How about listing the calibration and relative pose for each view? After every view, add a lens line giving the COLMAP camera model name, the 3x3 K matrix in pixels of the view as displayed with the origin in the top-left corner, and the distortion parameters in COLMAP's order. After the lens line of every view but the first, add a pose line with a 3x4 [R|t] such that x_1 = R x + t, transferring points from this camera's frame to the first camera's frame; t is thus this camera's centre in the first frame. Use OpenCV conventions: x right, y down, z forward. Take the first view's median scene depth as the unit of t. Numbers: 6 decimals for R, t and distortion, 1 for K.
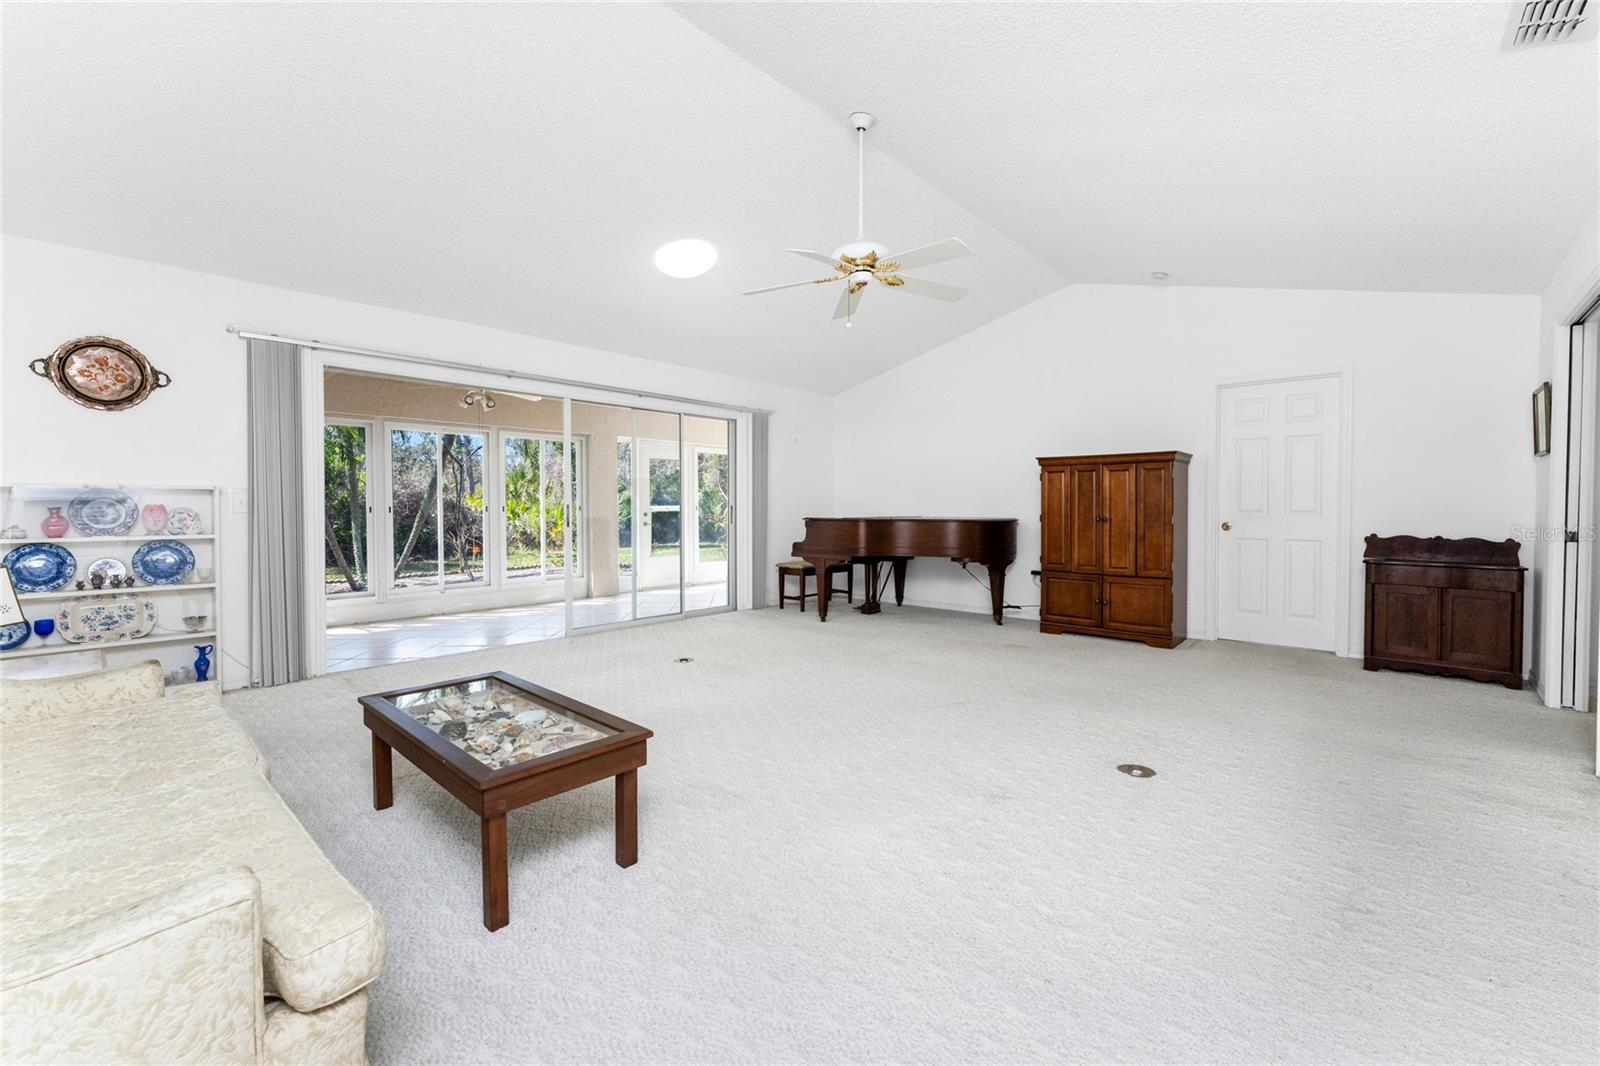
lens RADIAL K [[668.2, 0, 789.1], [0, 668.2, 519.4], [0, 0, 1]] dist [-0.000054, -0.000229]
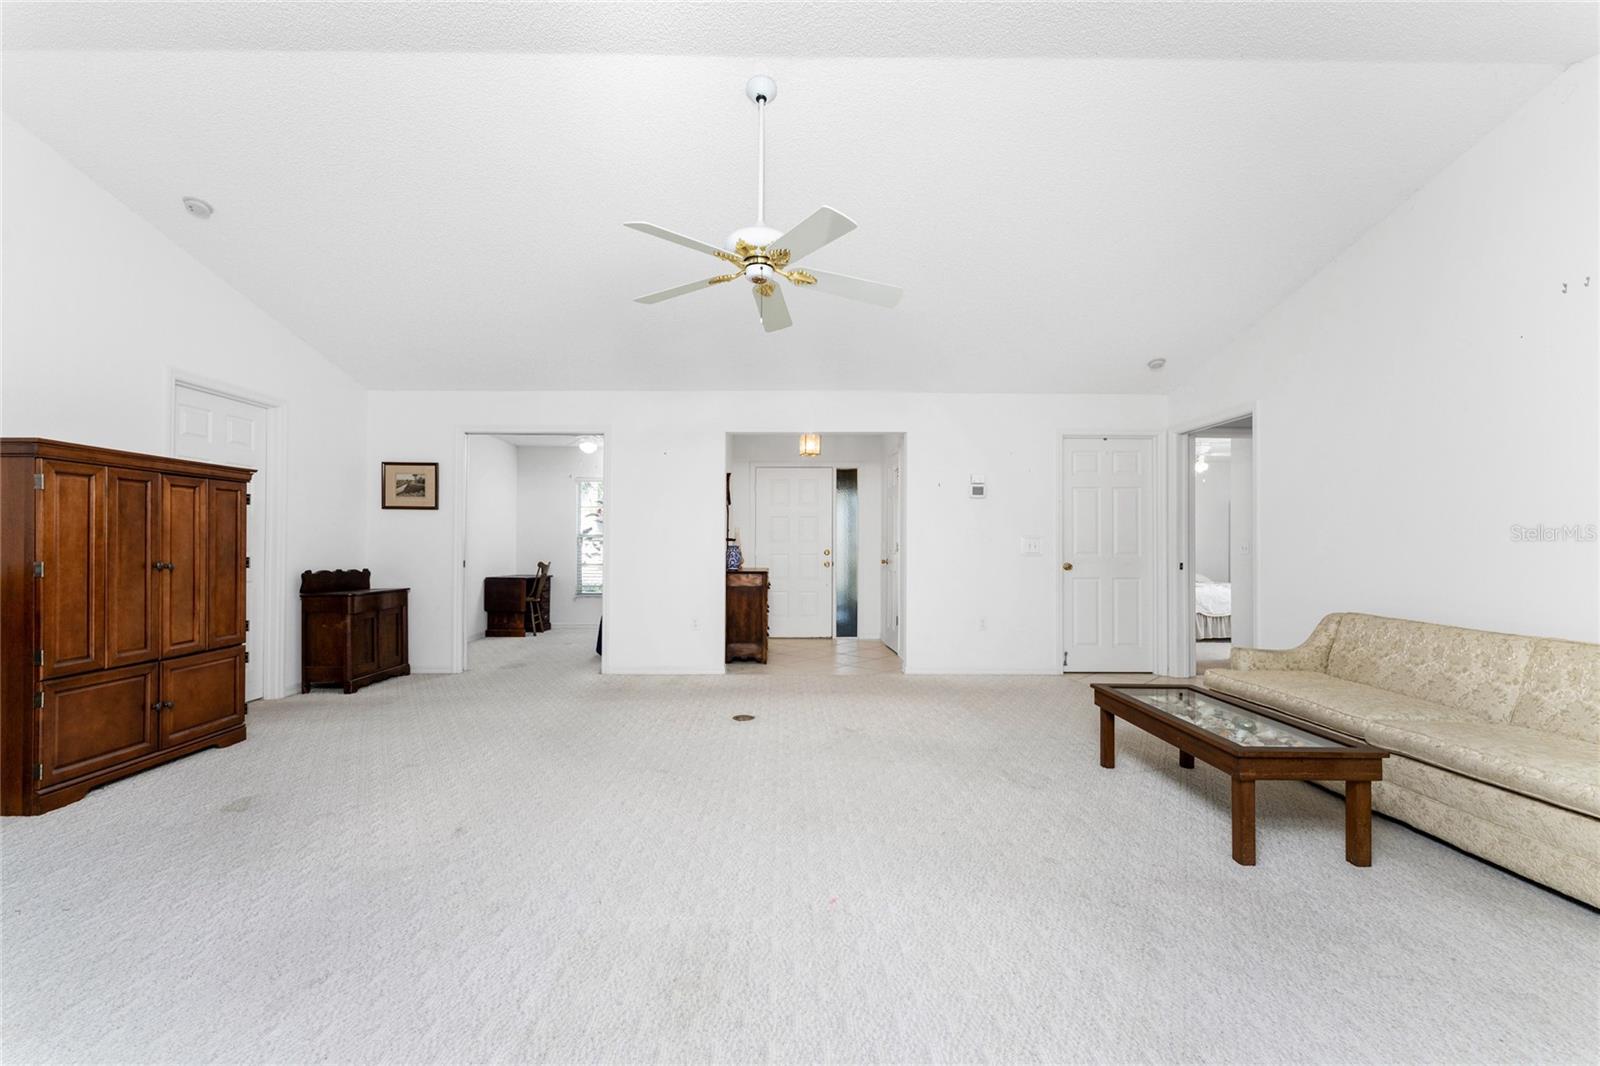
lens RADIAL K [[635.1, 0, 801.7], [0, 635.1, 539.8], [0, 0, 1]] dist [-0.028876, 0.006249]
pose [[-0.689808, 0.001584, 0.723990, -0.470297], [0.008260, 0.999950, 0.005683, -0.031793], [-0.723945, 0.009900, -0.689787, 1.421233]]
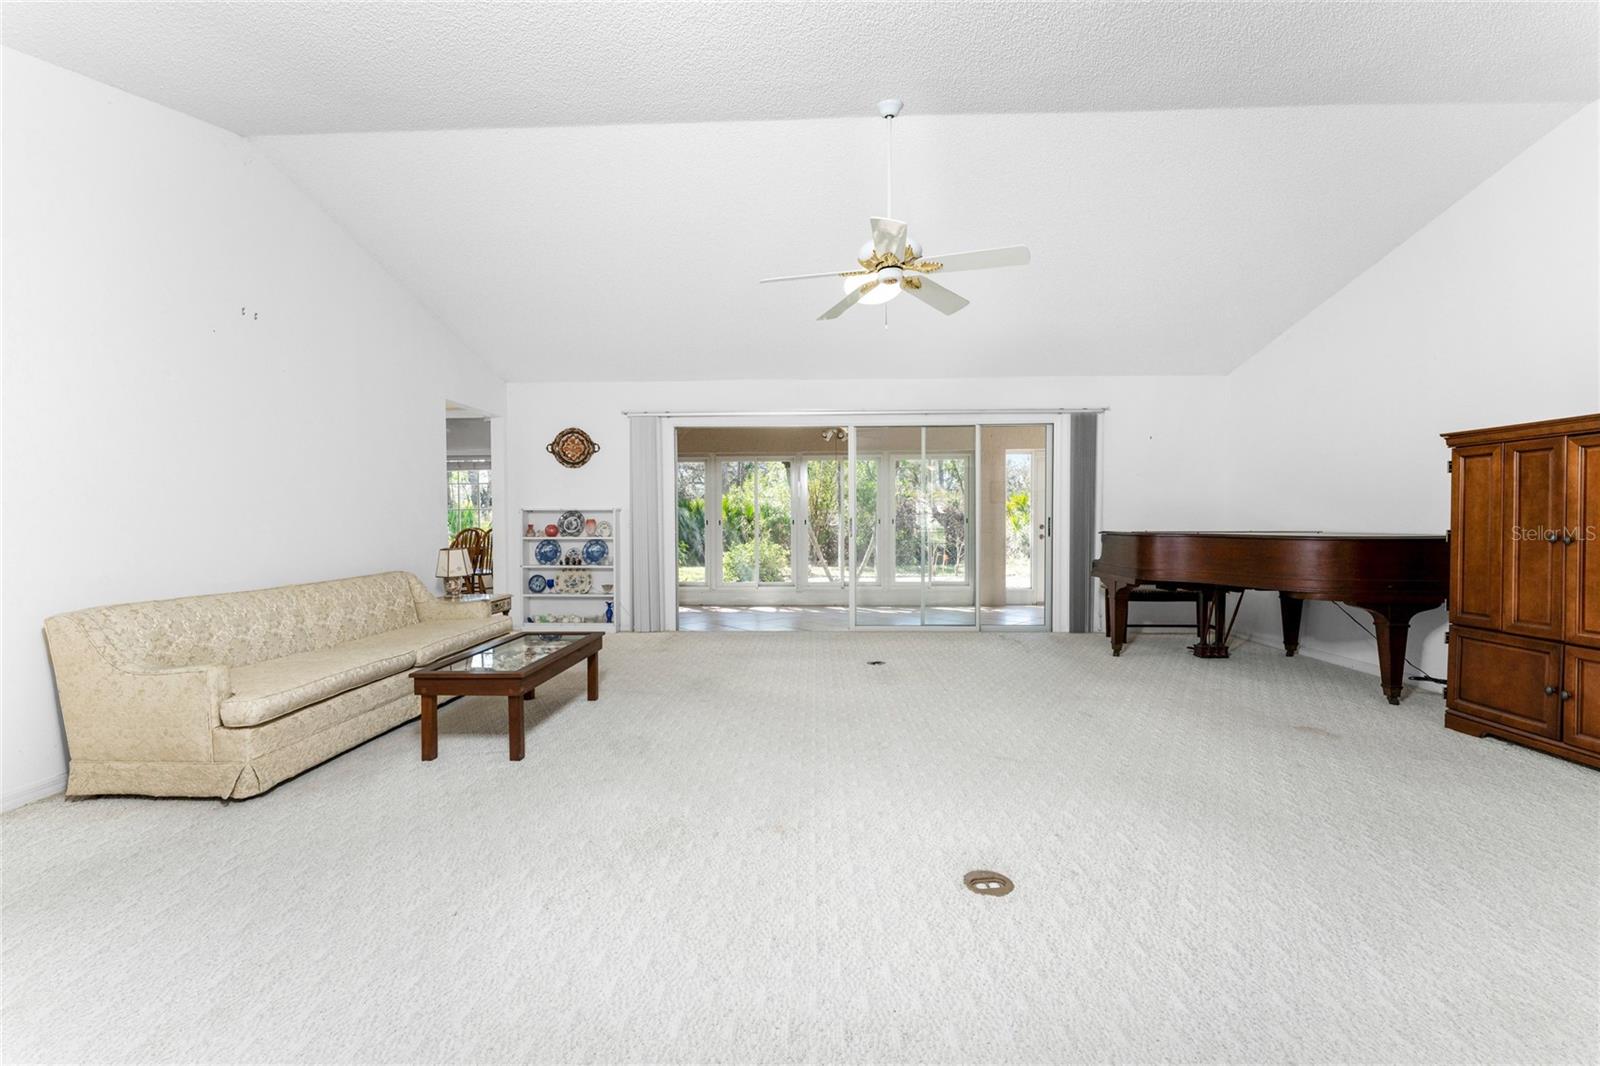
lens RADIAL K [[649.1, 0, 800.0], [0, 649.1, 533.0], [0, 0, 1]] dist [0.000281, -0.000015]
pose [[0.652507, 0.012261, -0.757684, 0.680729], [-0.010241, 0.999920, 0.007362, -0.003868], [0.757714, 0.002956, 0.652580, 0.287922]]
